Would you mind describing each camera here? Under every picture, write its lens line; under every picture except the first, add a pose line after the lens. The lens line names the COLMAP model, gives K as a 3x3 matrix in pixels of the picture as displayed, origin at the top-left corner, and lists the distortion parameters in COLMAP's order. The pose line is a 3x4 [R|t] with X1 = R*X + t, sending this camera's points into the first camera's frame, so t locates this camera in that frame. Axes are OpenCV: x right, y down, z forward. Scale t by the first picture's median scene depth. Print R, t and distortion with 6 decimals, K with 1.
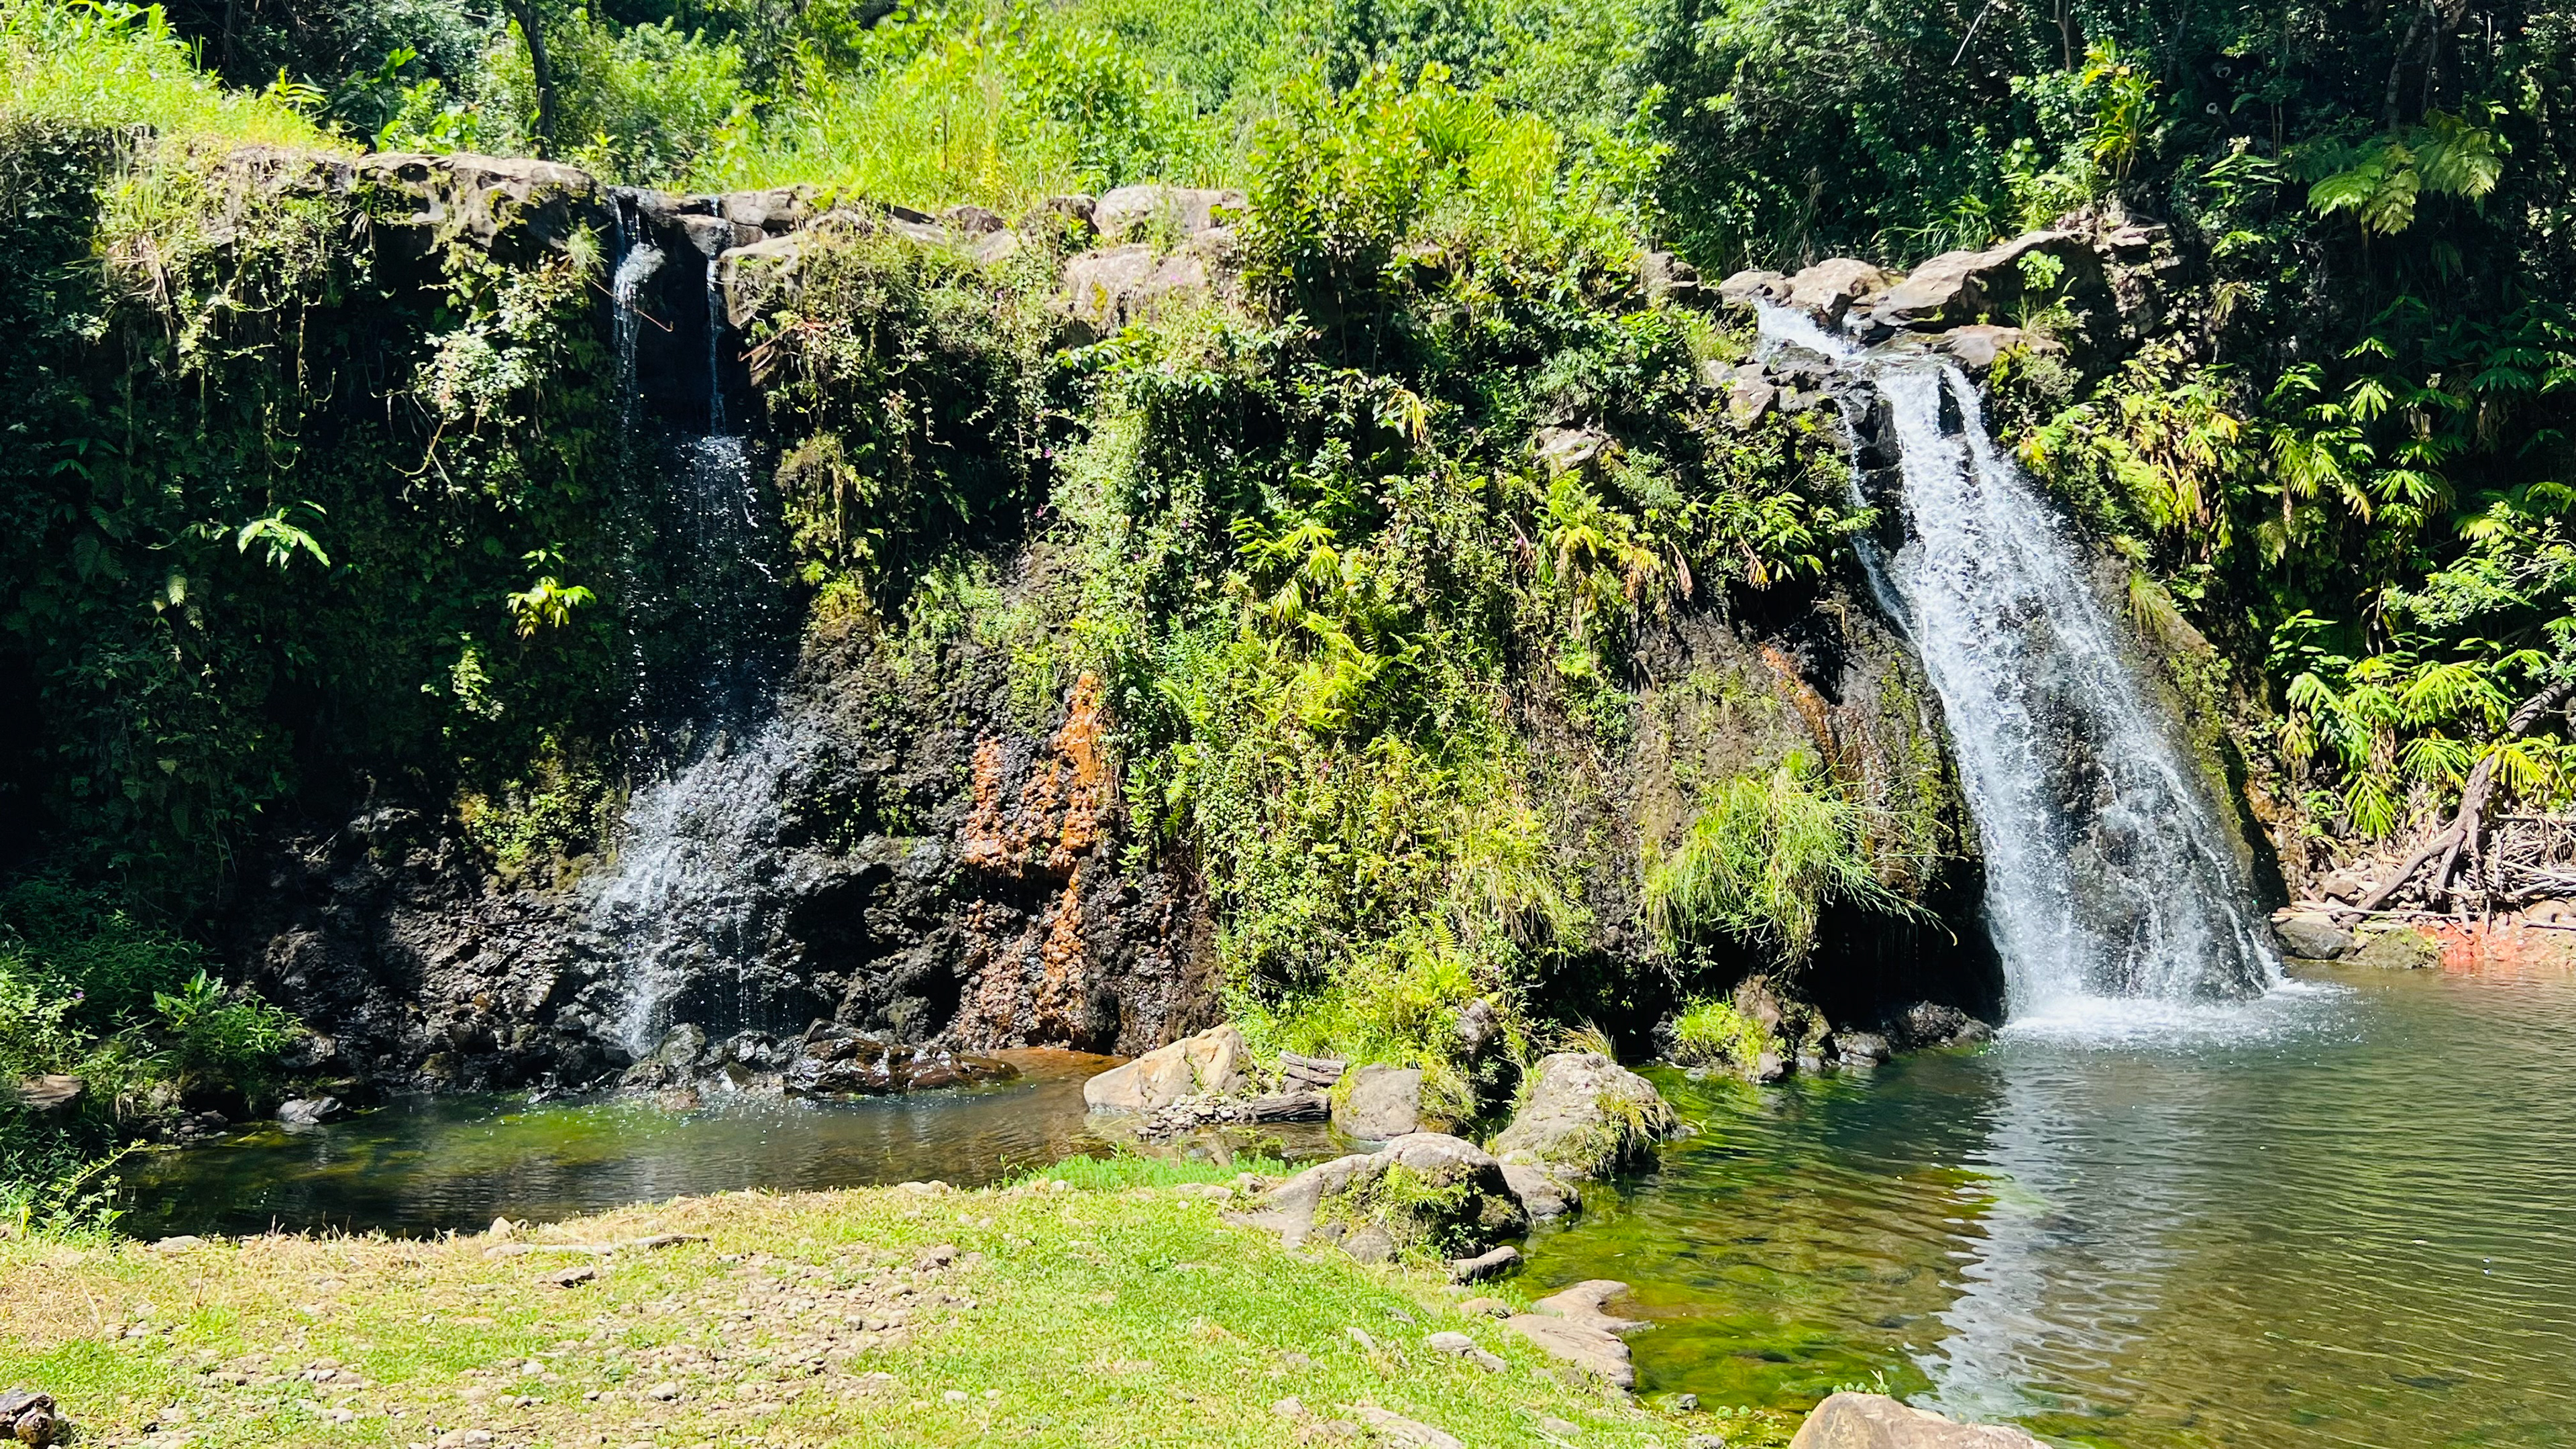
lens RADIAL K [[2199.6, 0, 1278.6], [0, 2199.6, 707.8], [0, 0, 1]] dist [0.121724, -0.218005]
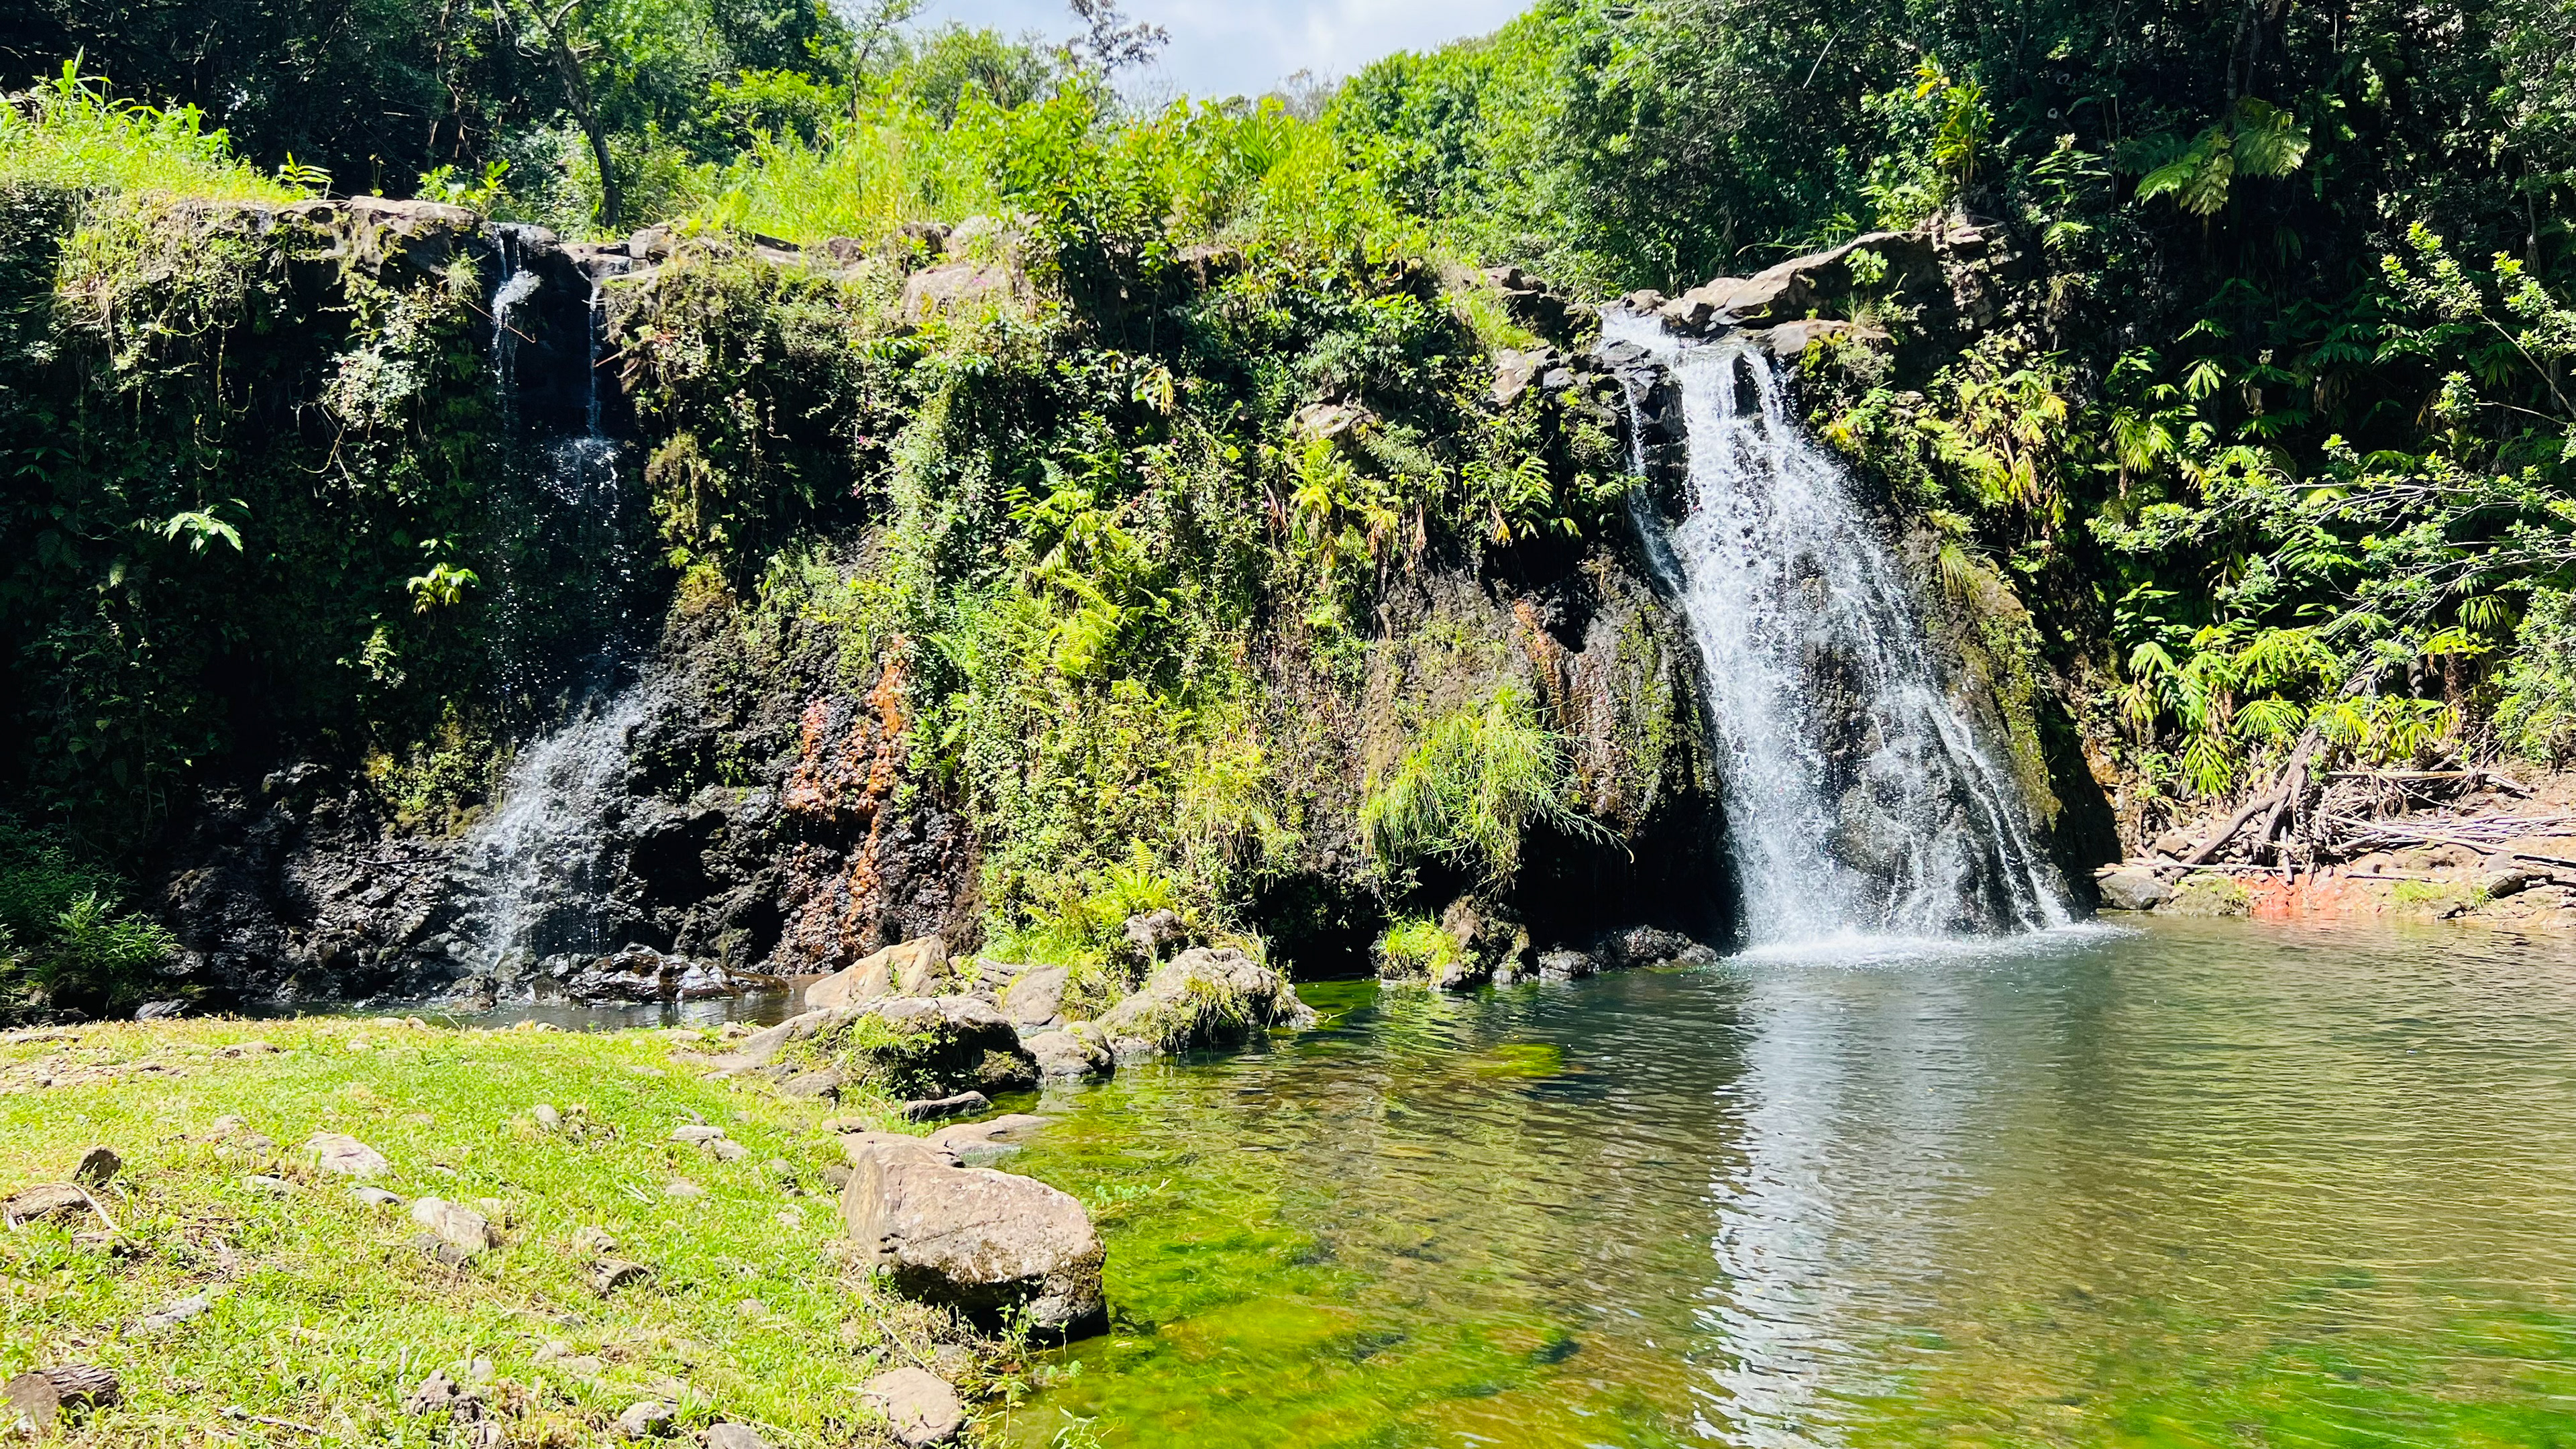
lens RADIAL K [[1937.8, 0, 1269.2], [0, 1937.8, 707.9], [0, 0, 1]] dist [0.127166, -0.233087]
pose [[0.991557, -0.015268, -0.128768, 0.222662], [0.010332, 0.999189, -0.038911, 0.059712], [0.129258, 0.037252, 0.990911, 0.054934]]
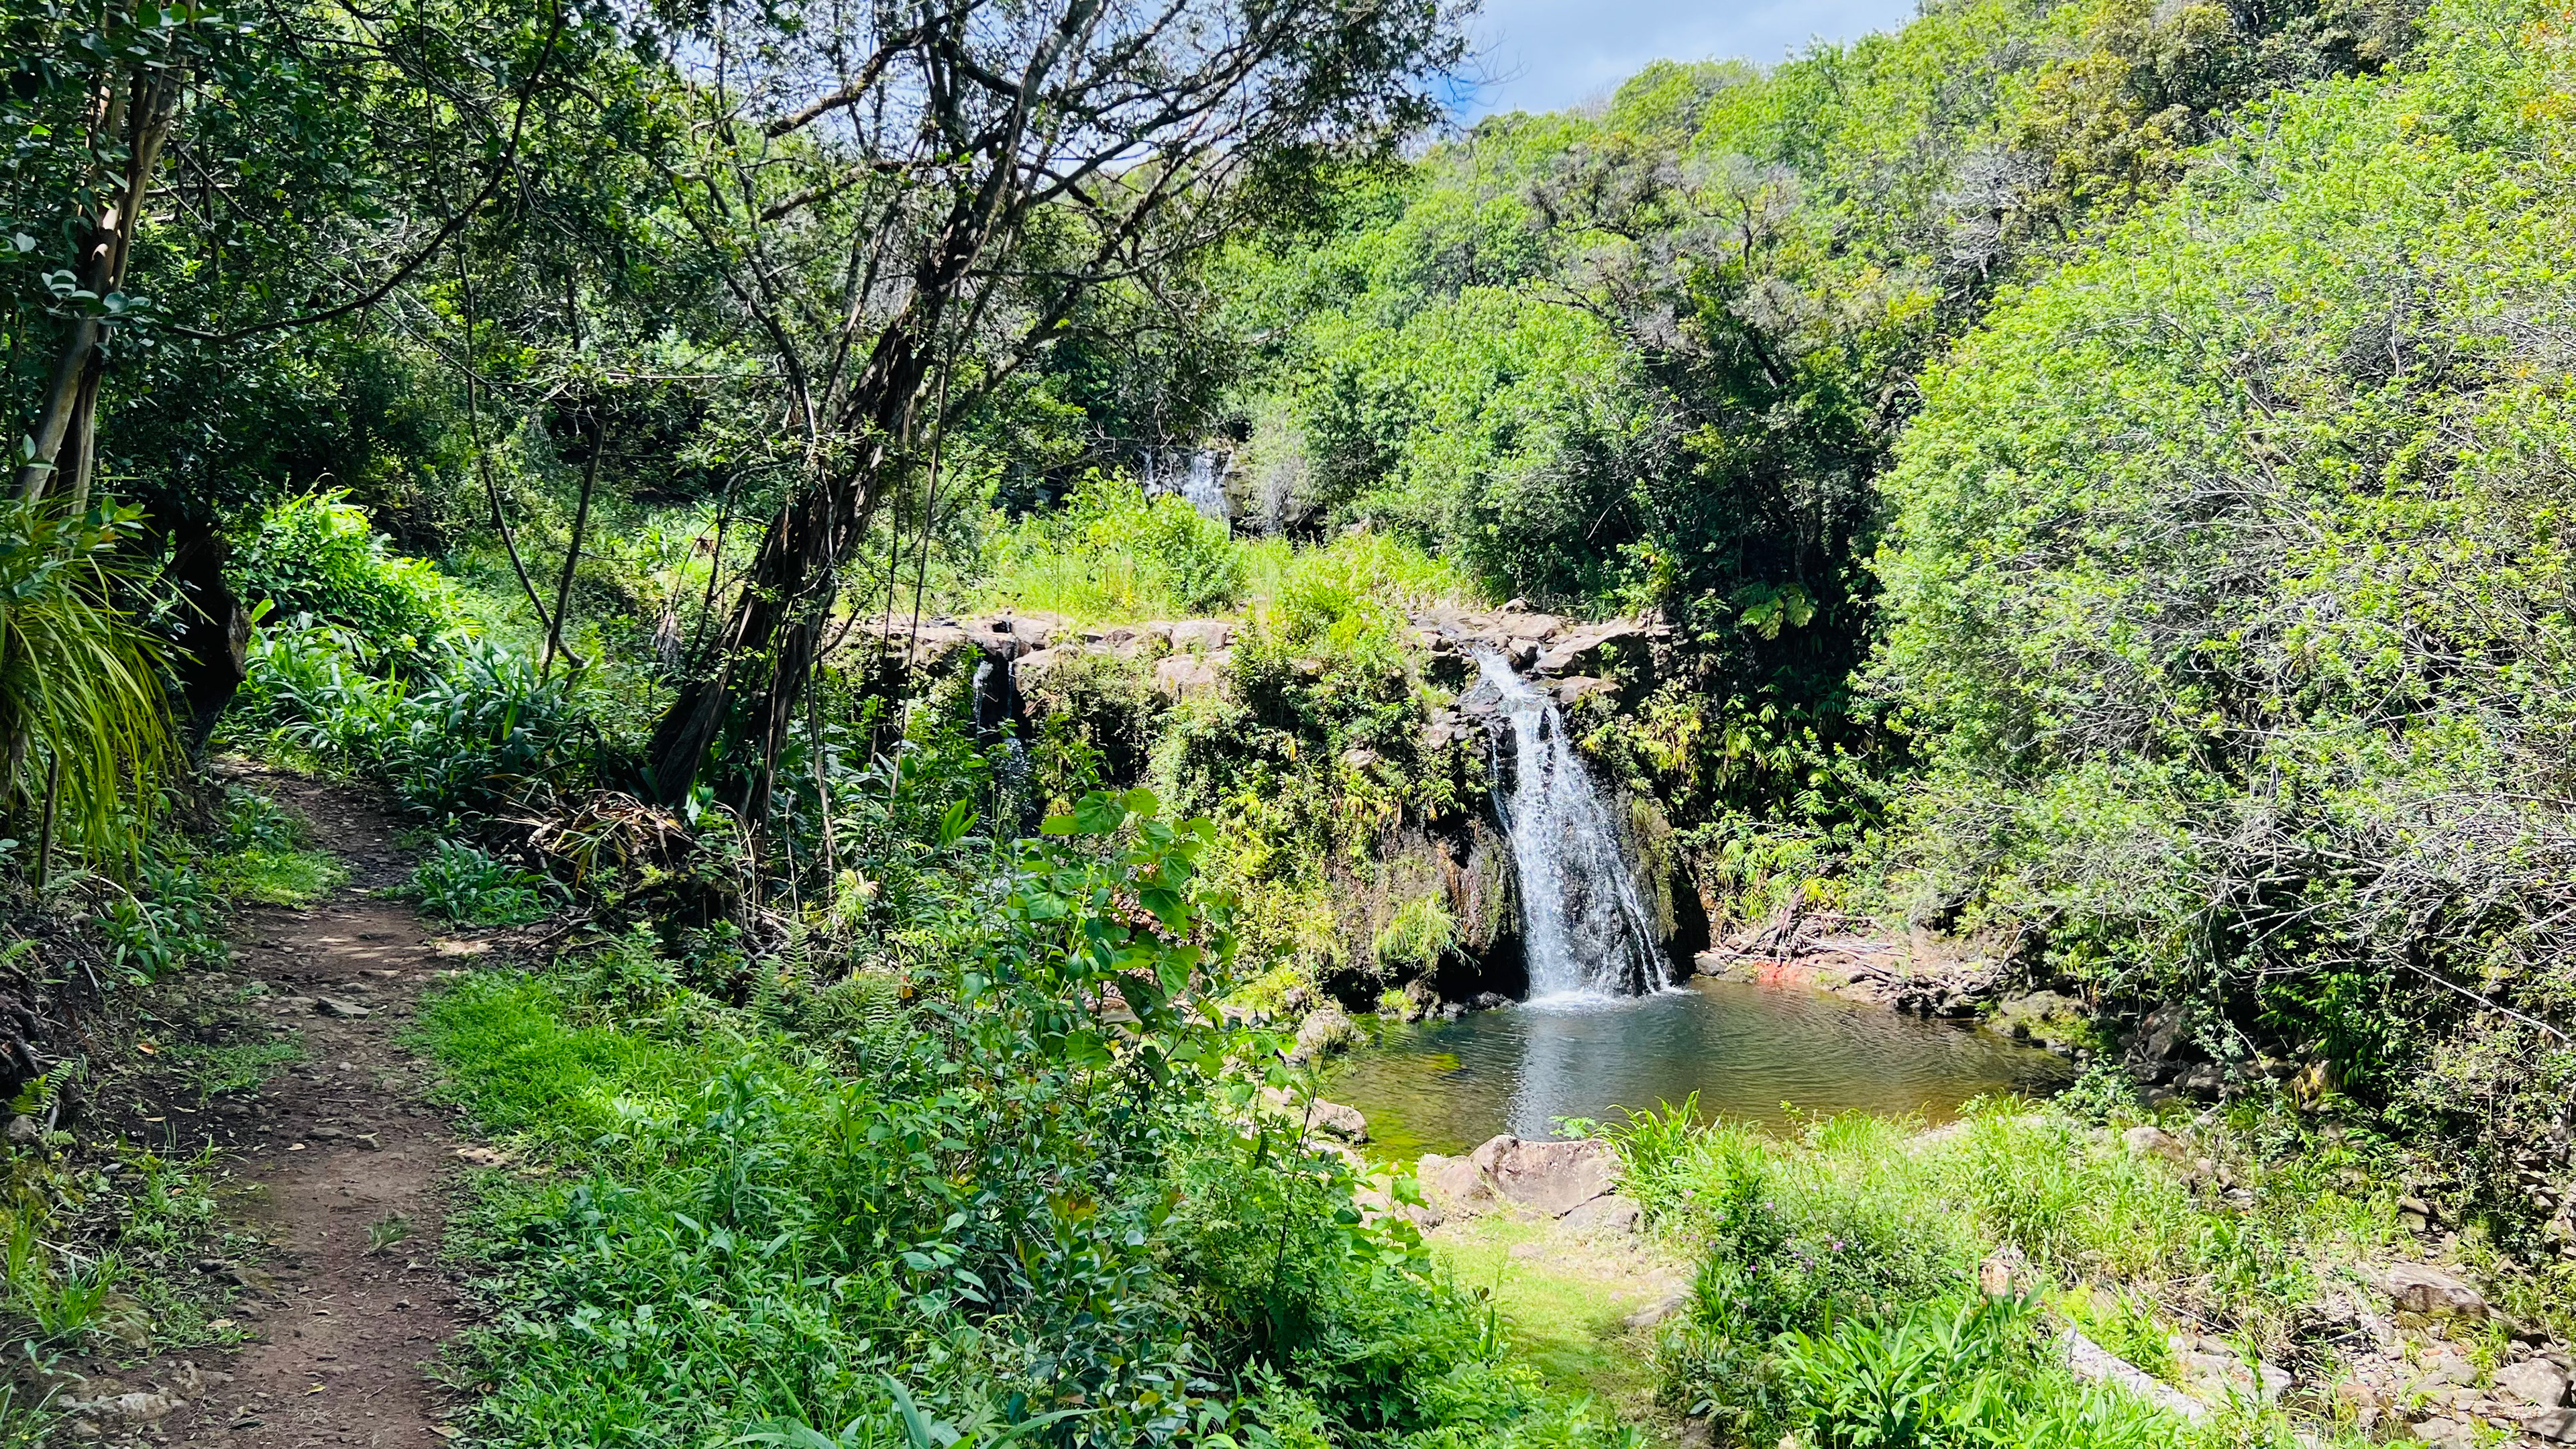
lens RADIAL K [[1937.8, 0, 1269.2], [0, 1937.8, 707.9], [0, 0, 1]] dist [0.127166, -0.233087]
pose [[0.998158, 0.033995, -0.050256, 0.136869], [-0.032875, 0.999196, 0.022960, -0.218928], [0.050997, -0.021266, 0.998472, -1.138155]]
